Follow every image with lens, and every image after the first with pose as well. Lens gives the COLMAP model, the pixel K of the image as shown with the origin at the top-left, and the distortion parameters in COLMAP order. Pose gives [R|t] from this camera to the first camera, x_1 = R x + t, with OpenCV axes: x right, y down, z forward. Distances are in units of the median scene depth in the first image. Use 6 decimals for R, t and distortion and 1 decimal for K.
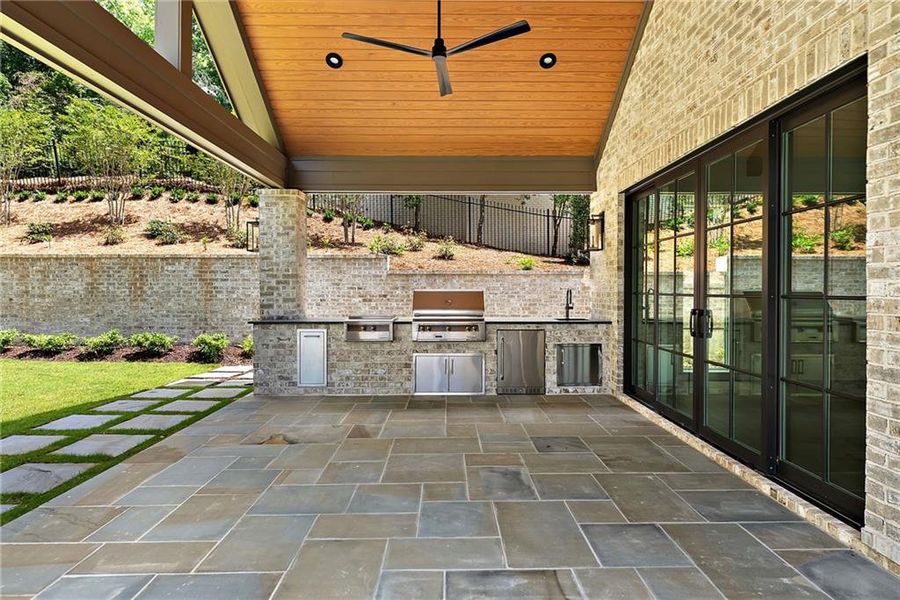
lens RADIAL K [[495.1, 0, 450.3], [0, 495.1, 293.5], [0, 0, 1]] dist [0.002692, -0.000690]
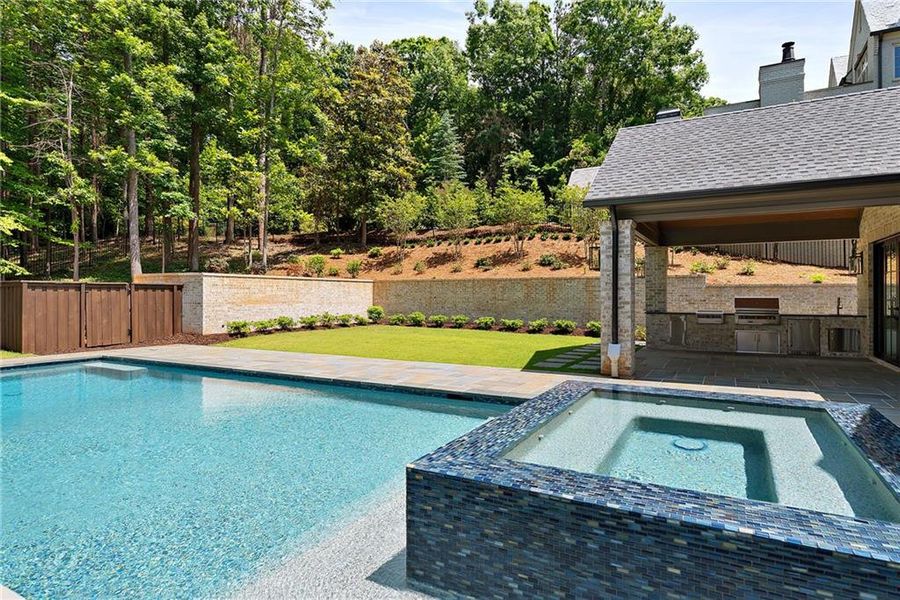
lens RADIAL K [[508.0, 0, 450.3], [0, 508.0, 292.2], [0, 0, 1]] dist [0.011934, -0.005197]
pose [[0.873534, -0.003595, -0.486749, -0.072291], [-0.002582, 0.999924, -0.012019, -0.000694], [0.486756, 0.011756, 0.873459, -1.186832]]
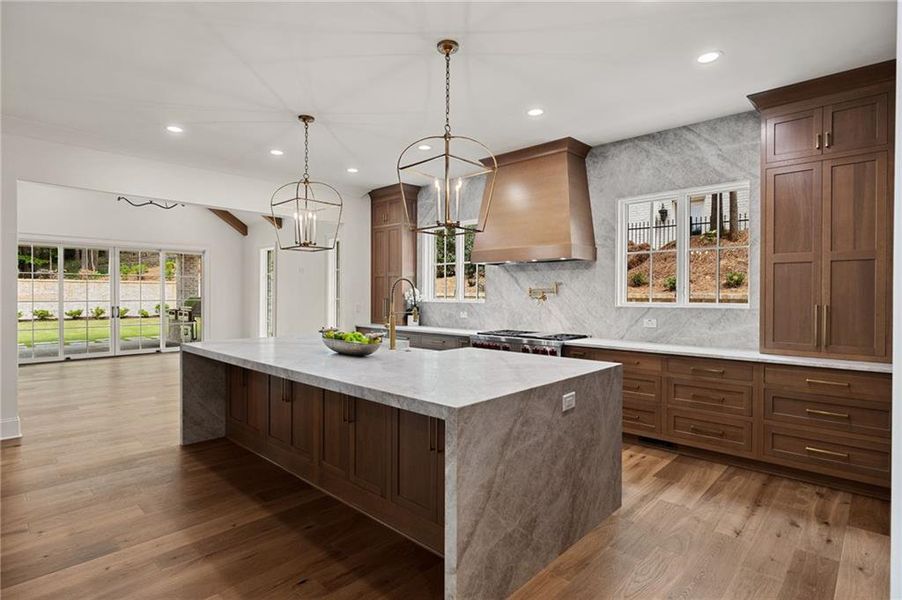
lens RADIAL K [[458.5, 0, 451.9], [0, 458.5, 296.9], [0, 0, 1]] dist [0.001335, -0.000244]
pose [[0.721845, 0.006863, -0.692020, 2.125941], [-0.006828, 0.999973, 0.002794, -0.022126], [0.692021, 0.002708, 0.721873, 0.330706]]
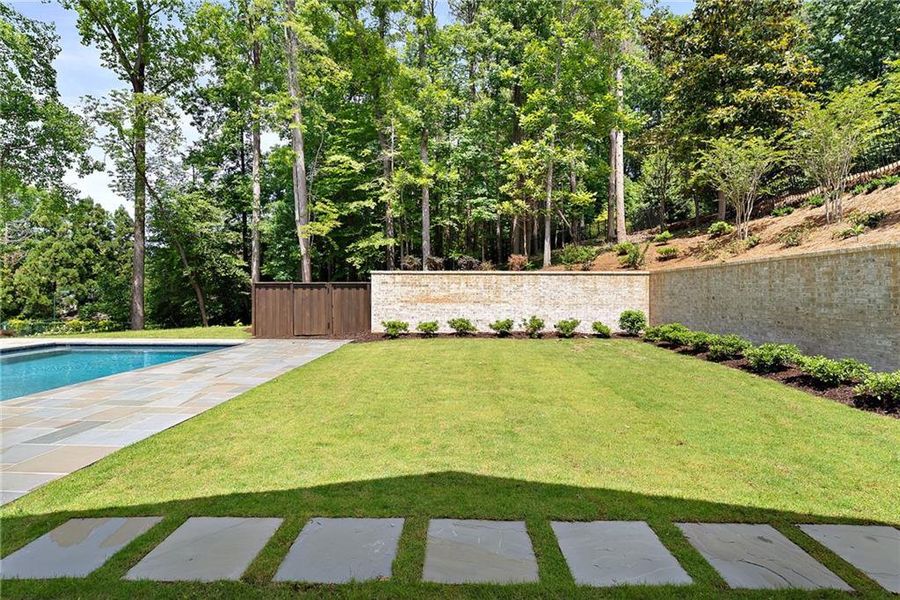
lens RADIAL K [[435.4, 0, 445.6], [0, 435.4, 292.7], [0, 0, 1]] dist [-0.001632, 0.003392]
pose [[-0.023720, -0.003433, -0.999713, -0.205827], [-0.009464, 0.999950, -0.003209, -0.010413], [0.999674, 0.009385, -0.023751, 0.629625]]
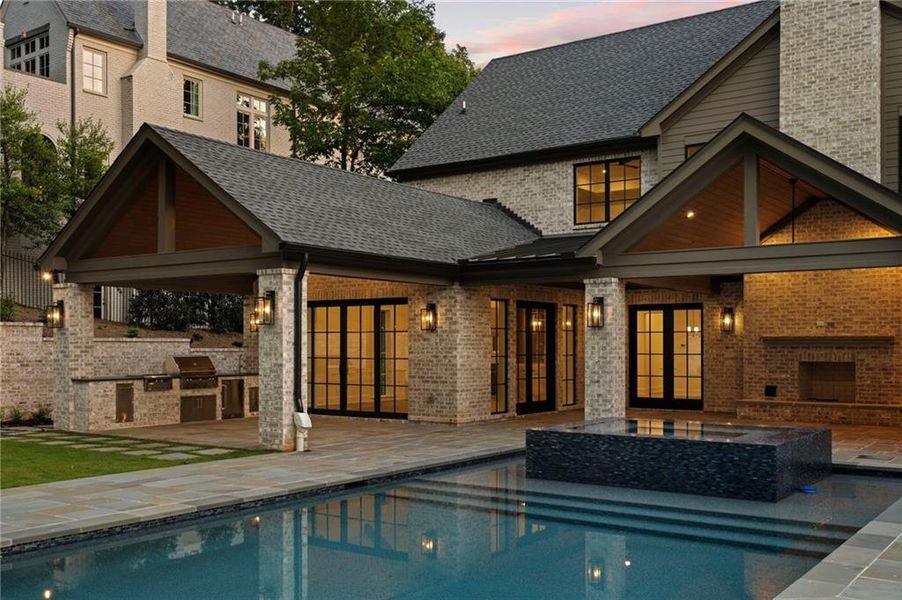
lens RADIAL K [[896.2, 0, 448.8], [0, 896.2, 348.8], [0, 0, 1]] dist [-0.003207, 0.000000]
pose [[0.579559, -0.001993, 0.814928, -1.776135], [0.004620, 0.999989, -0.000840, -0.023426], [-0.814917, 0.004251, 0.579562, -1.260885]]
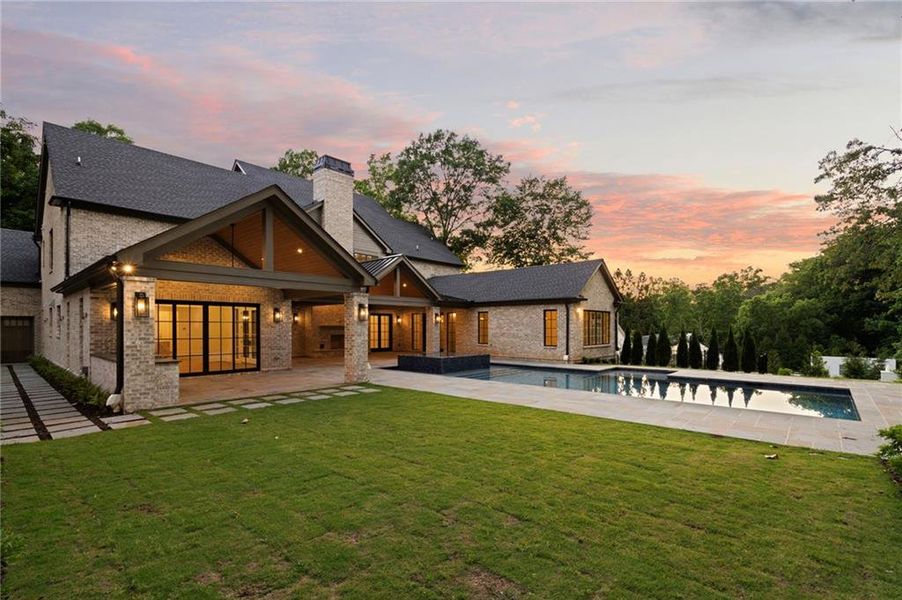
lens RADIAL K [[418.7, 0, 444.7], [0, 418.7, 314.8], [0, 0, 1]] dist [-0.000965, 0.000008]
pose [[-0.737469, 0.020794, 0.675061, -1.929196], [0.005807, 0.999684, -0.024449, -0.057620], [-0.675356, -0.014110, -0.737357, 1.351505]]
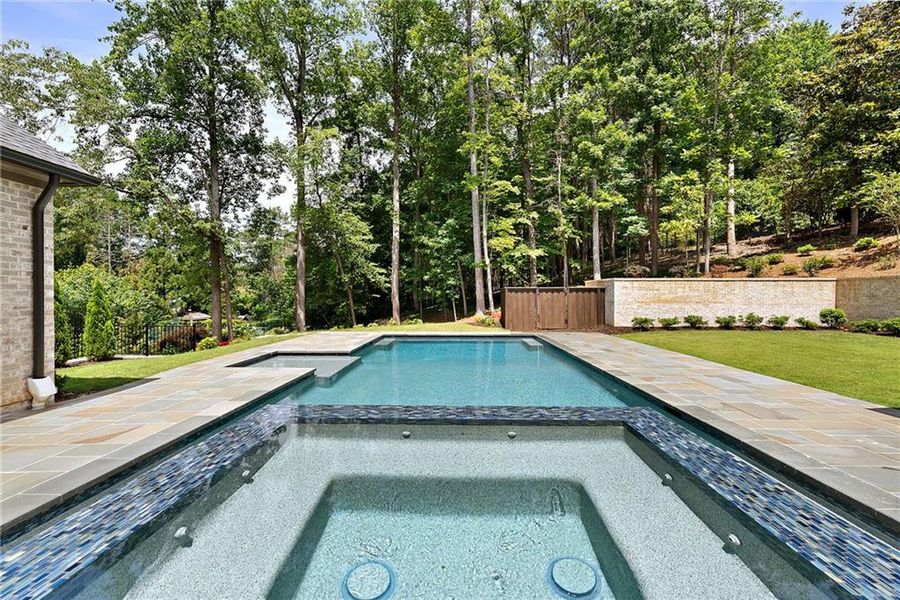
lens RADIAL K [[400.5, 0, 448.5], [0, 400.5, 298.9], [0, 0, 1]] dist [0.004118, -0.000591]
pose [[-0.031136, 0.006021, -0.999497, 0.178052], [-0.007046, 0.999956, 0.006243, -0.001110], [0.999490, 0.007237, -0.031092, -0.620130]]
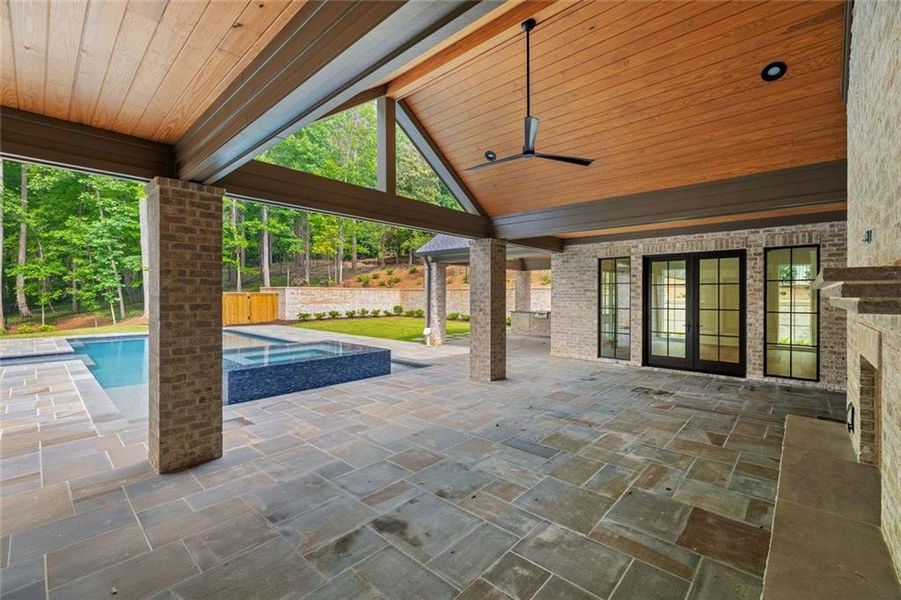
lens RADIAL K [[385.9, 0, 447.7], [0, 385.9, 295.7], [0, 0, 1]] dist [0.003802, 0.000079]
pose [[0.727227, 0.002525, -0.686392, 1.038139], [-0.006045, 0.999978, -0.002726, -0.037253], [0.686370, 0.006132, 0.727227, -1.152794]]
